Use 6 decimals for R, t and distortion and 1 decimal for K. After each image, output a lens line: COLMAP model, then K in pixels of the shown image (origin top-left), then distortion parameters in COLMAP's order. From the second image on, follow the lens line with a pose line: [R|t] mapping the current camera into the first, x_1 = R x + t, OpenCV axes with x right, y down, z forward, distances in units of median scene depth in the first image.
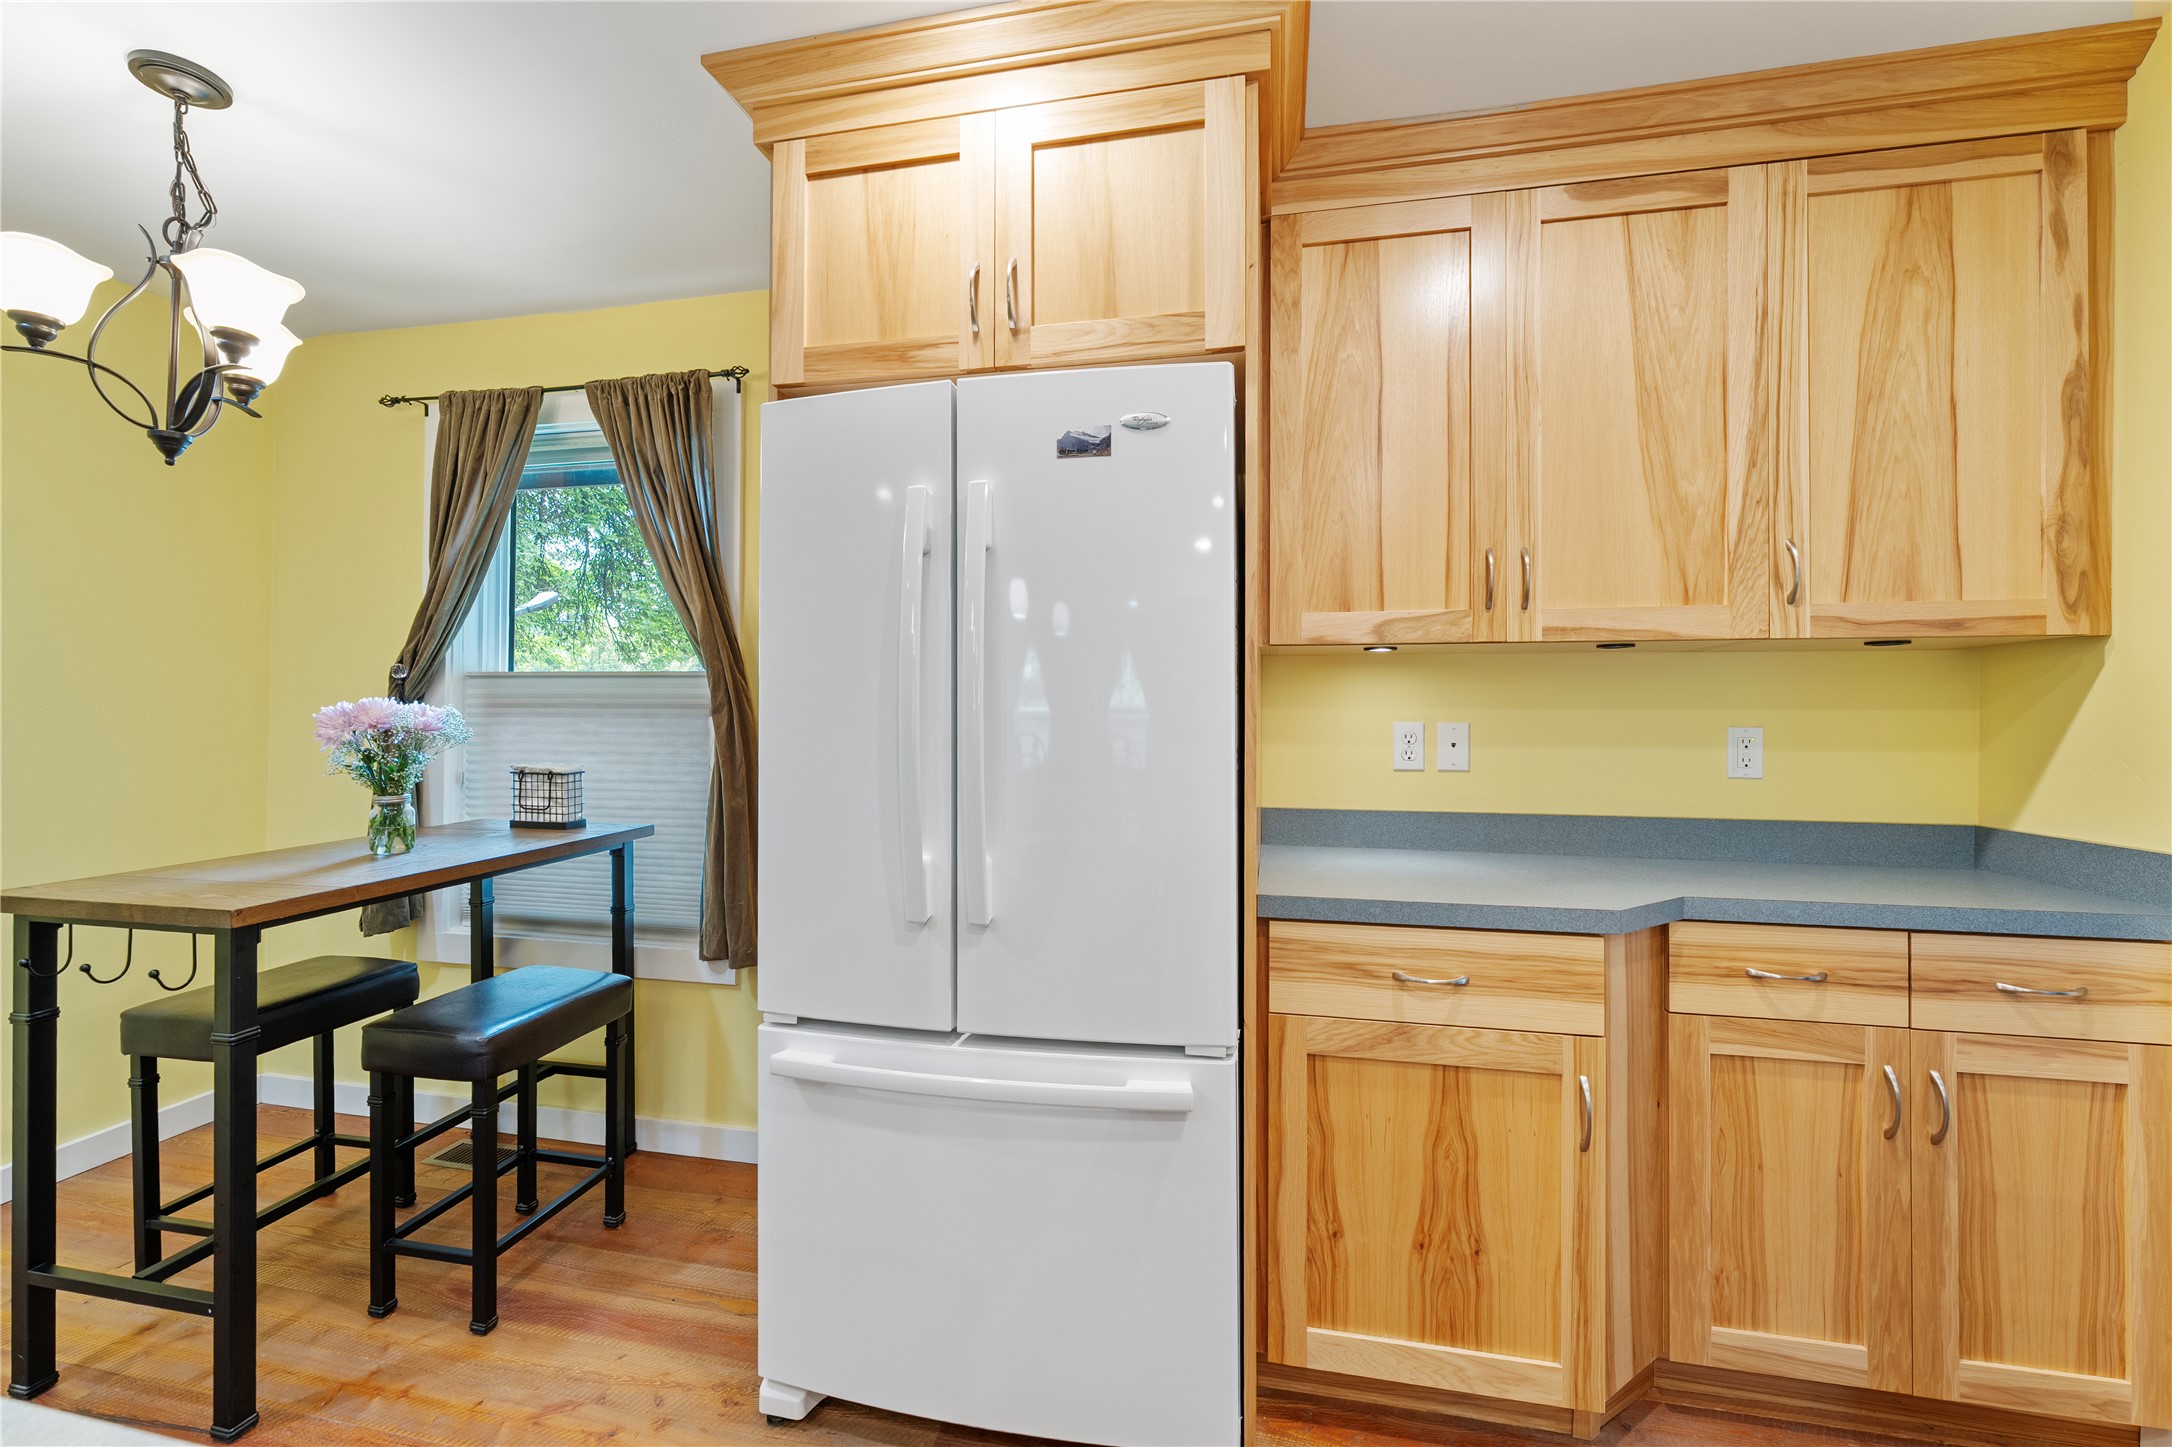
lens RADIAL K [[896.3, 0, 1078.6], [0, 896.3, 710.5], [0, 0, 1]] dist [0.000115, -0.000637]
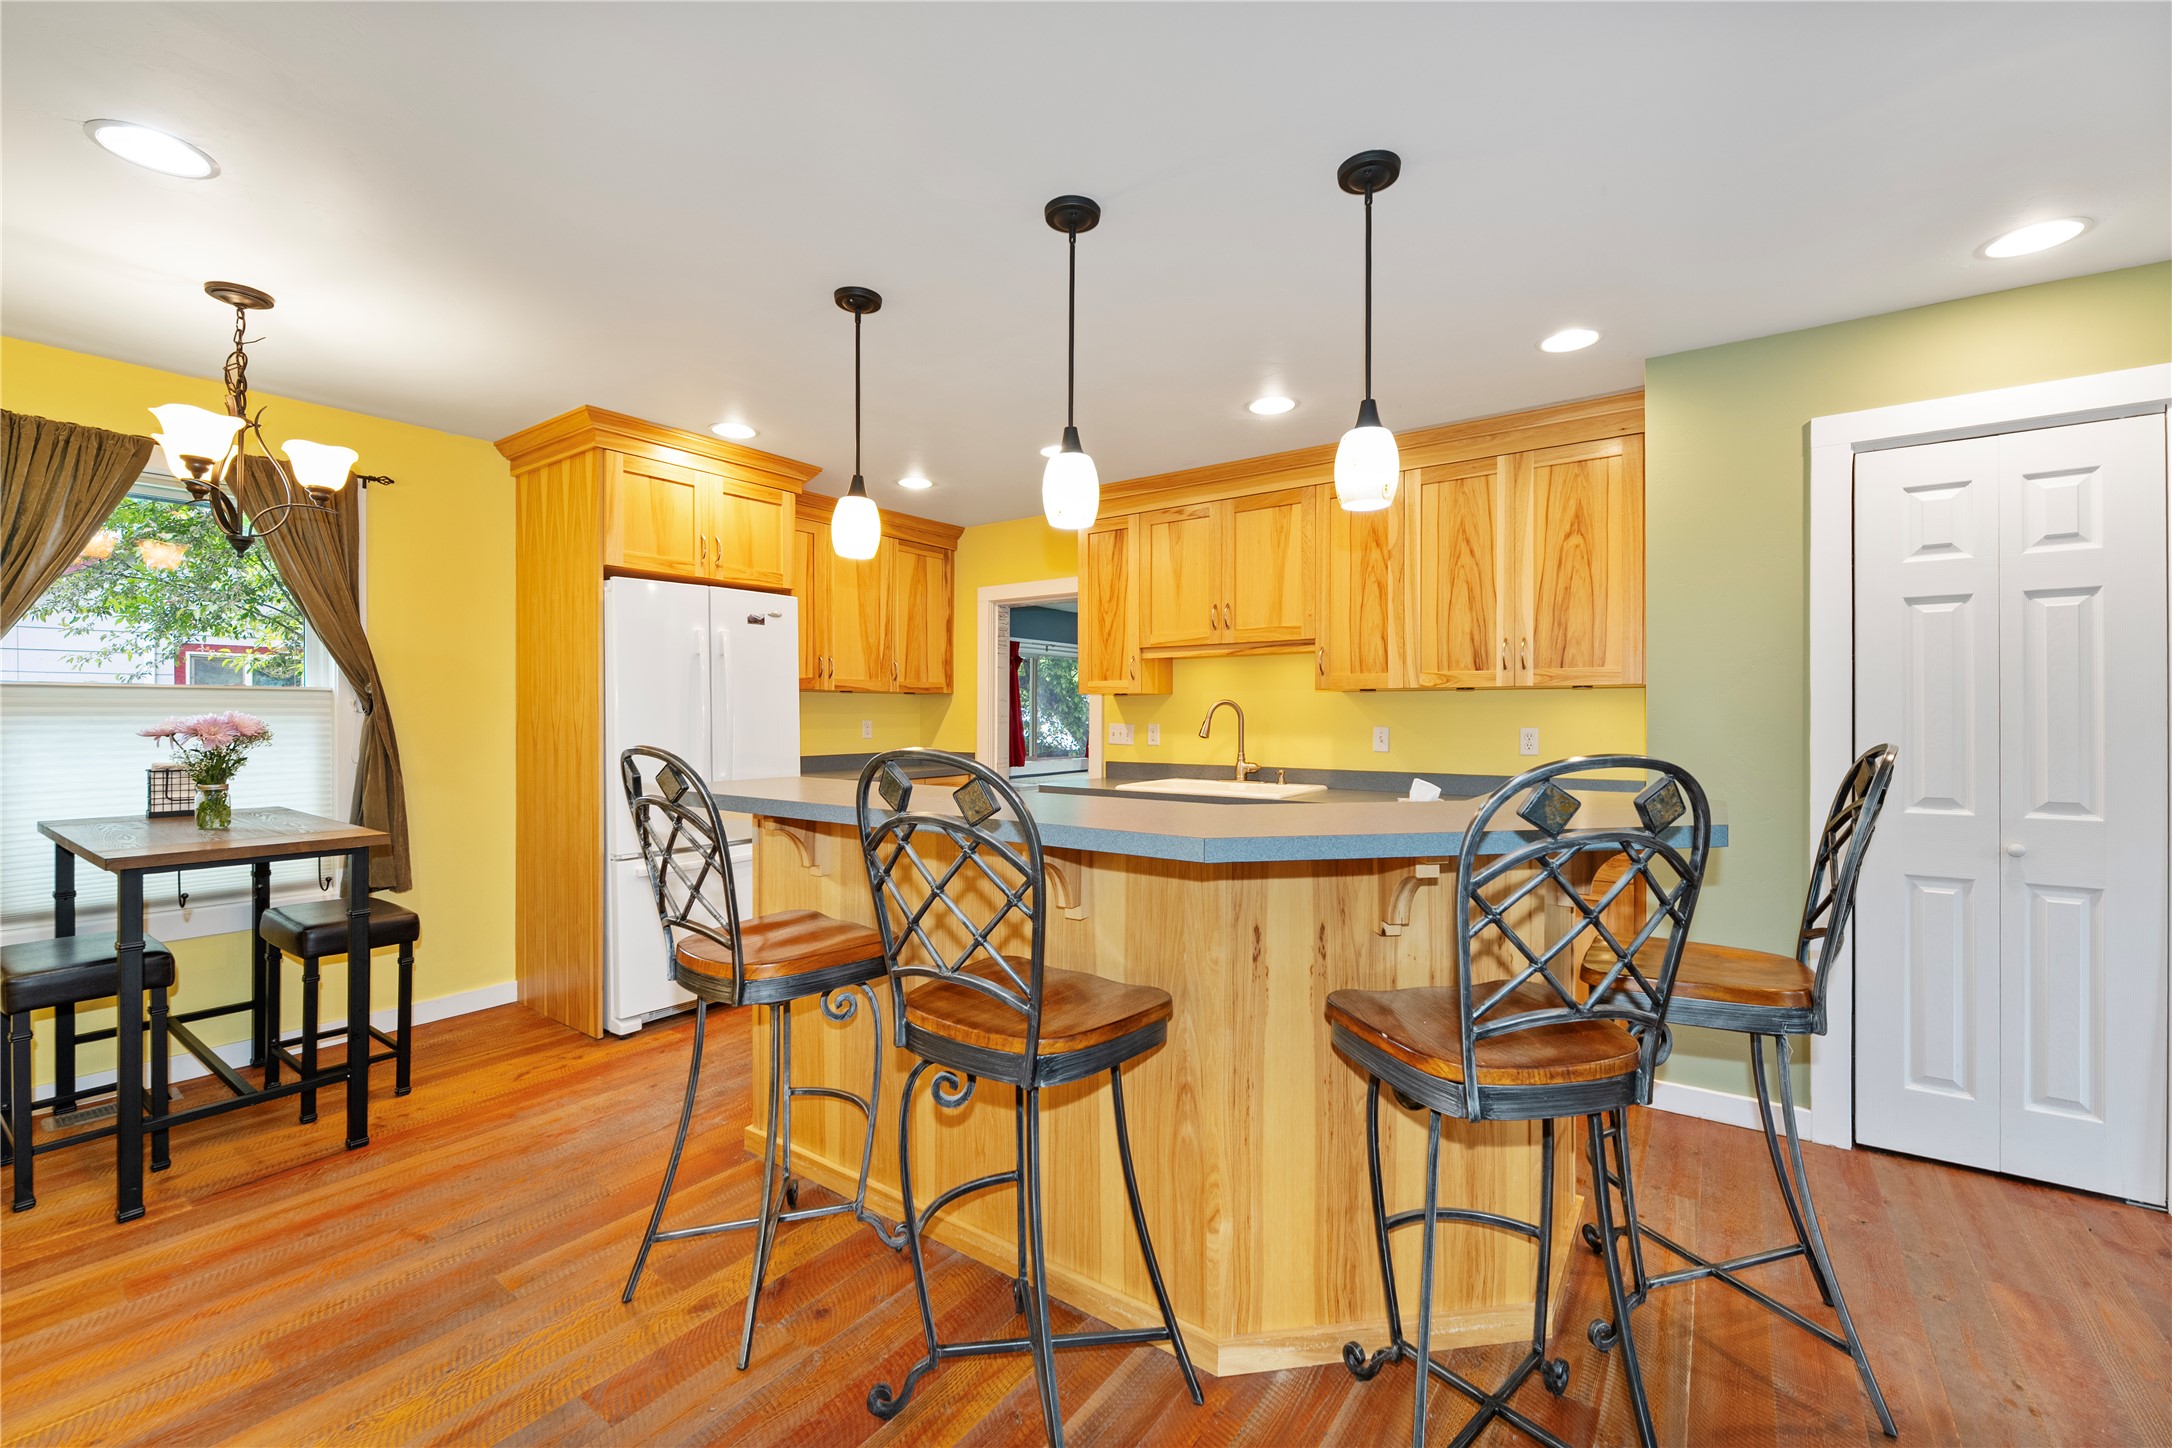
lens RADIAL K [[890.4, 0, 1093.4], [0, 890.4, 717.4], [0, 0, 1]] dist [-0.002066, -0.000290]
pose [[0.398732, -0.009365, 0.917019, -1.729857], [-0.006145, 0.999898, 0.012883, -0.035100], [-0.917047, -0.010772, 0.398634, -0.853277]]
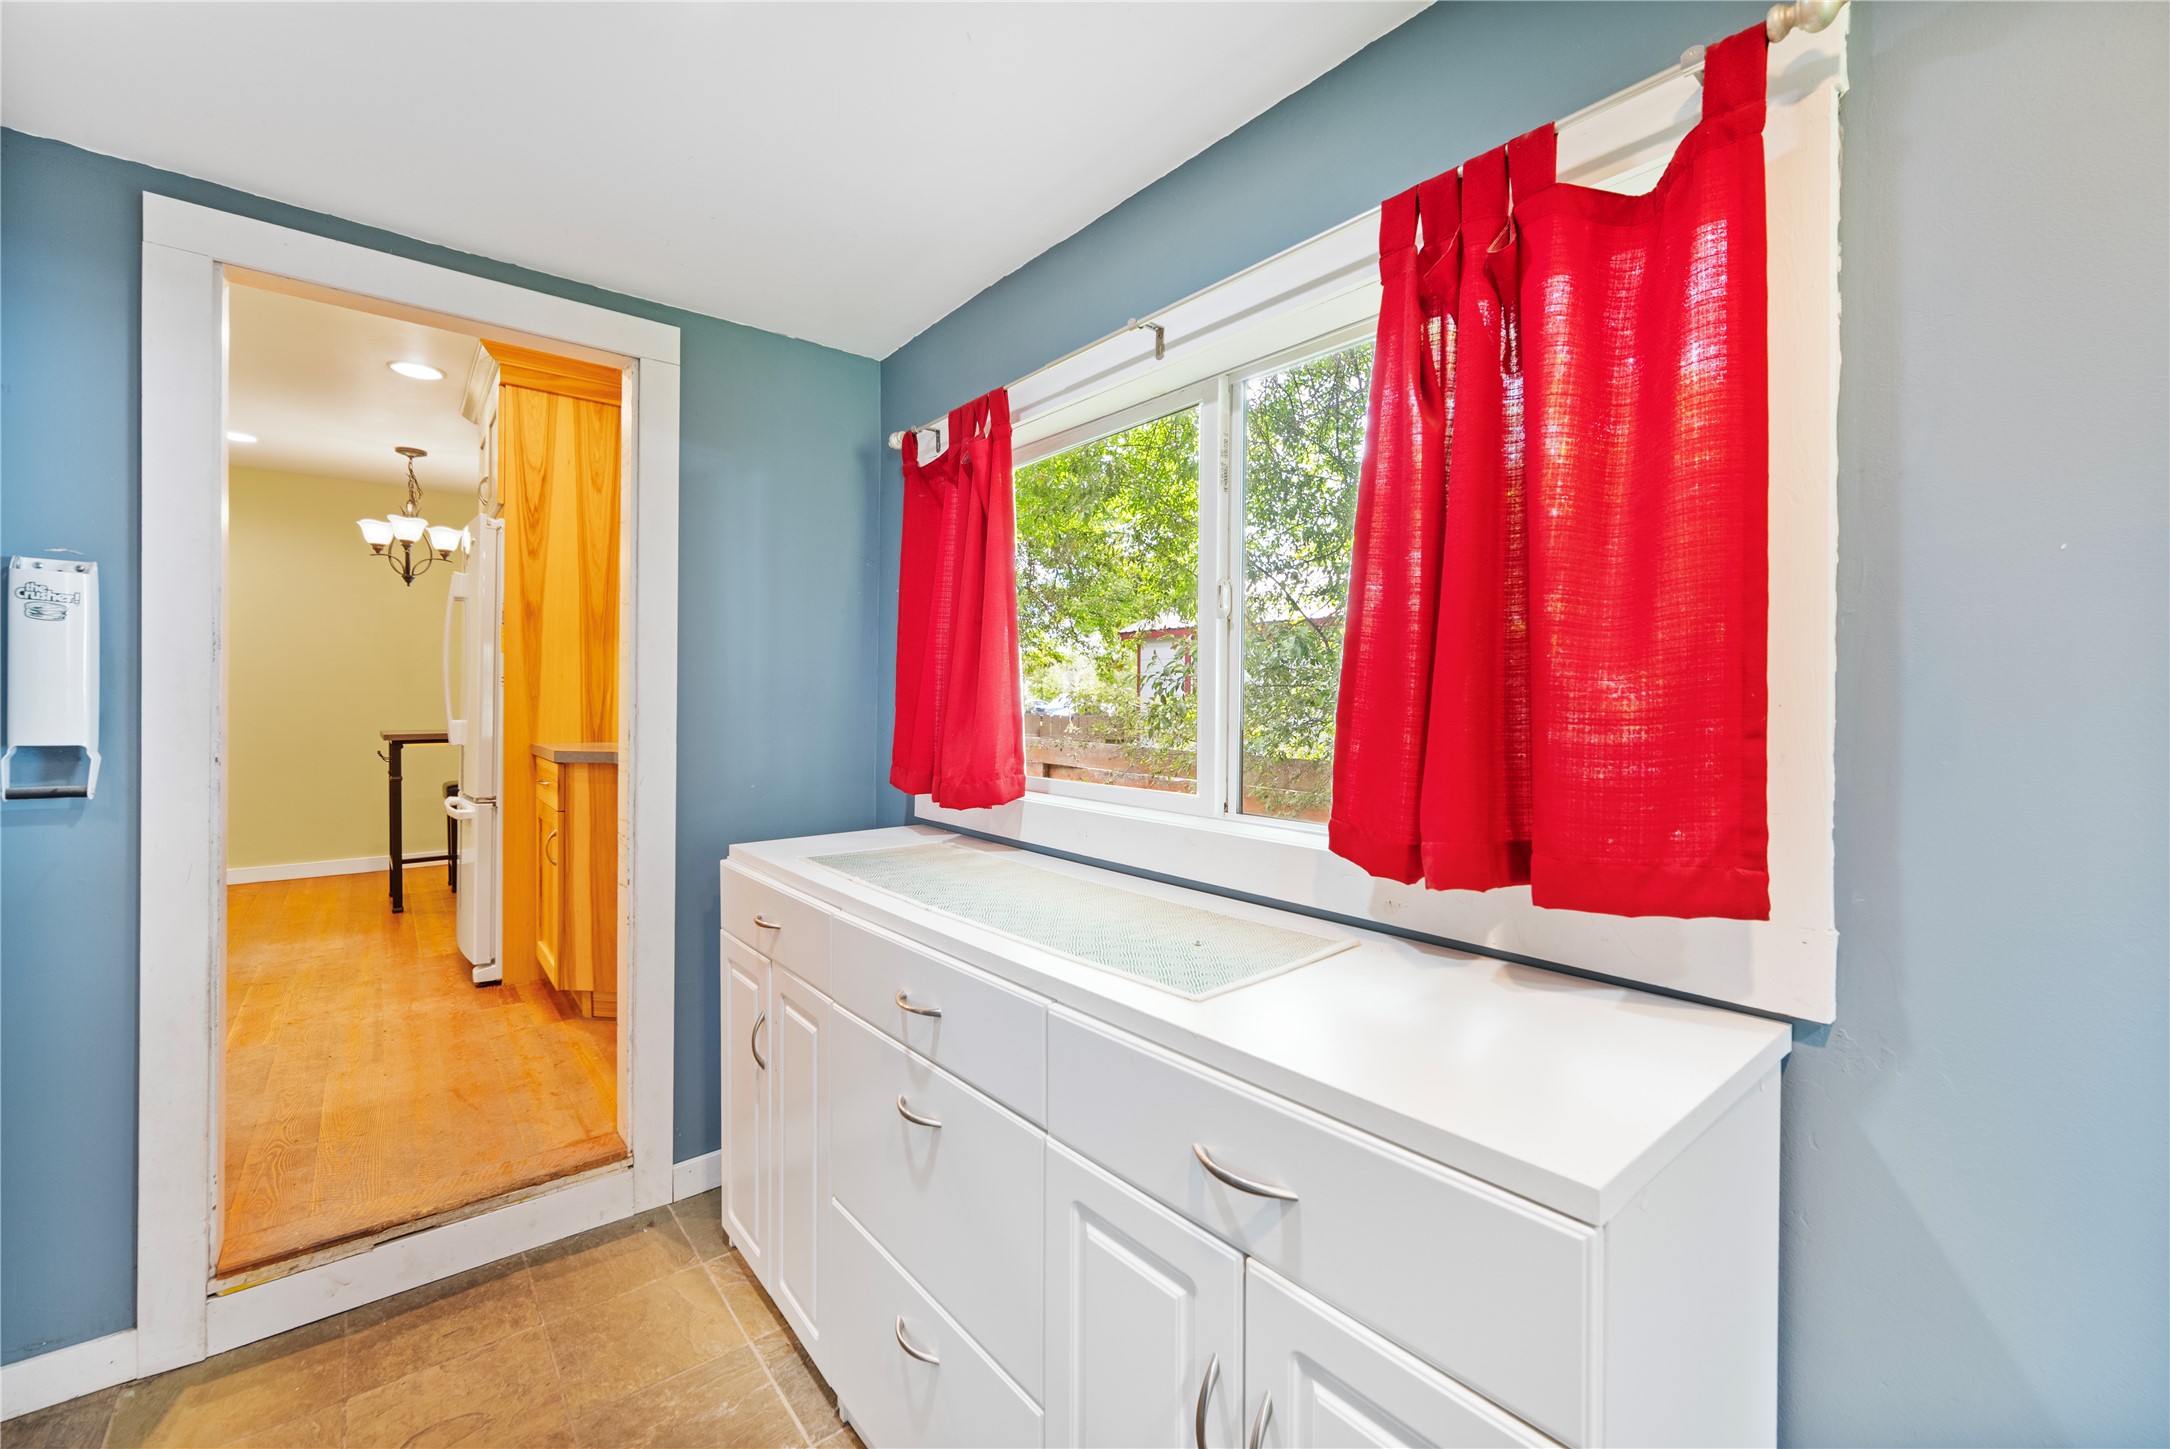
lens RADIAL K [[879.2, 0, 1083.9], [0, 879.2, 714.4], [0, 0, 1]] dist [0.000292, -0.000545]
pose [[0.774049, 0.010399, -0.633040, 2.387596], [-0.001132, 0.999886, 0.015041, 0.090924], [0.633124, -0.010926, 0.773973, 0.165144]]
